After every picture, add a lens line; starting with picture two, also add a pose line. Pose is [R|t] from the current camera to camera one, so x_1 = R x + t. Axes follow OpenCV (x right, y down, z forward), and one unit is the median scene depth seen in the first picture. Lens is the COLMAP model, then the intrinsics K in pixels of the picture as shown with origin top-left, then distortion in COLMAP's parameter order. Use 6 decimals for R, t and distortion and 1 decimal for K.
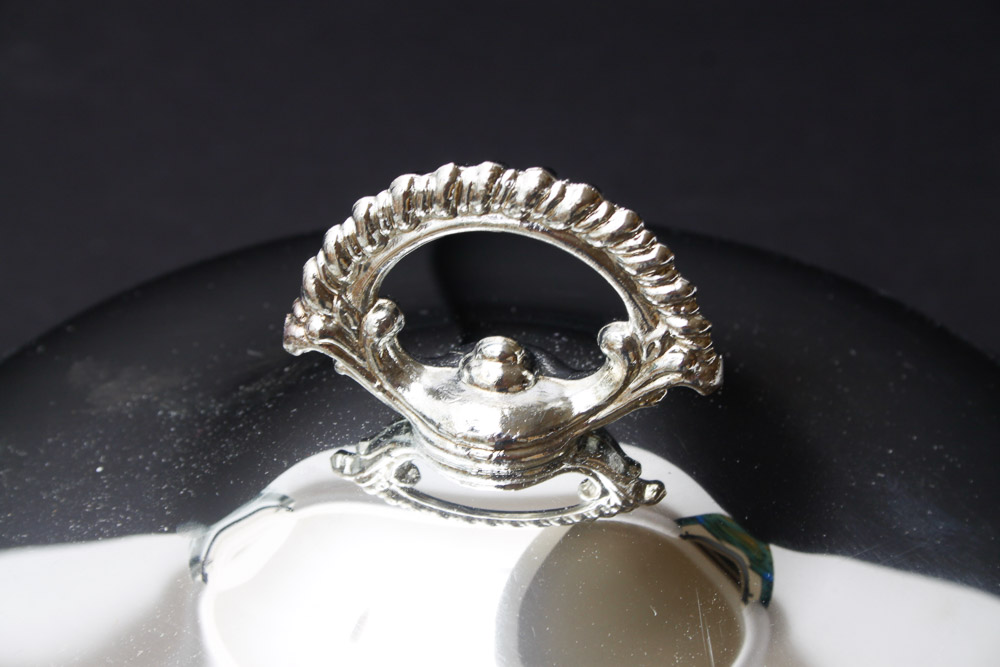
lens RADIAL K [[2292.3, 0, 501.7], [0, 2292.3, 333.8], [0, 0, 1]] dist [-0.016129, 0.000000]
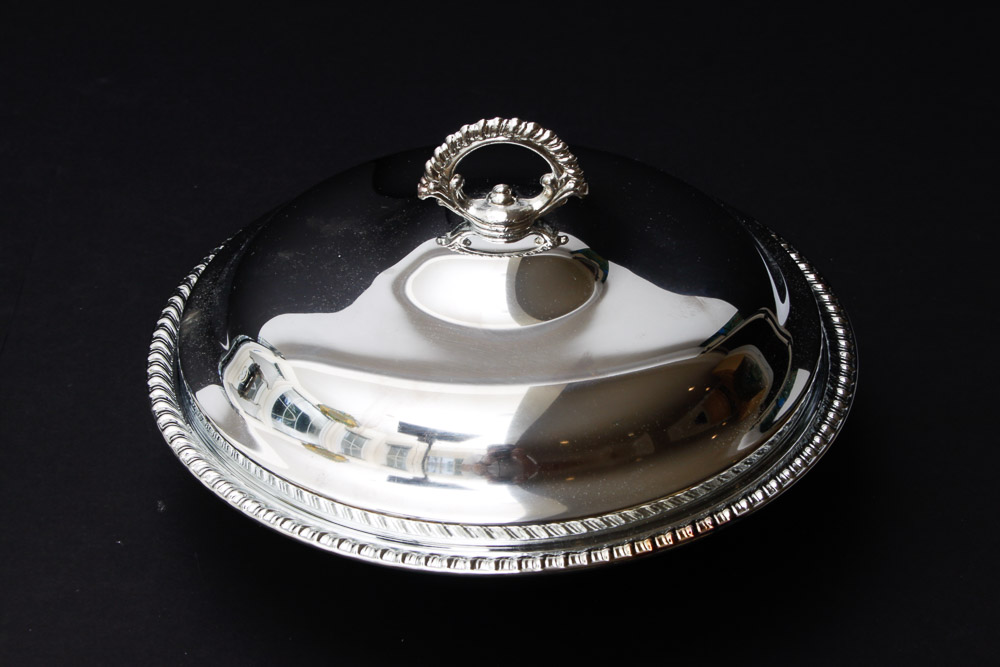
lens RADIAL K [[2587.7, 0, 499.0], [0, 2587.7, 333.5], [0, 0, 1]] dist [-0.126174, 0.000000]
pose [[0.979187, -0.100200, 0.176503, -0.540958], [0.100215, 0.994926, 0.008854, 0.143810], [-0.176494, 0.009019, 0.984260, -1.893316]]
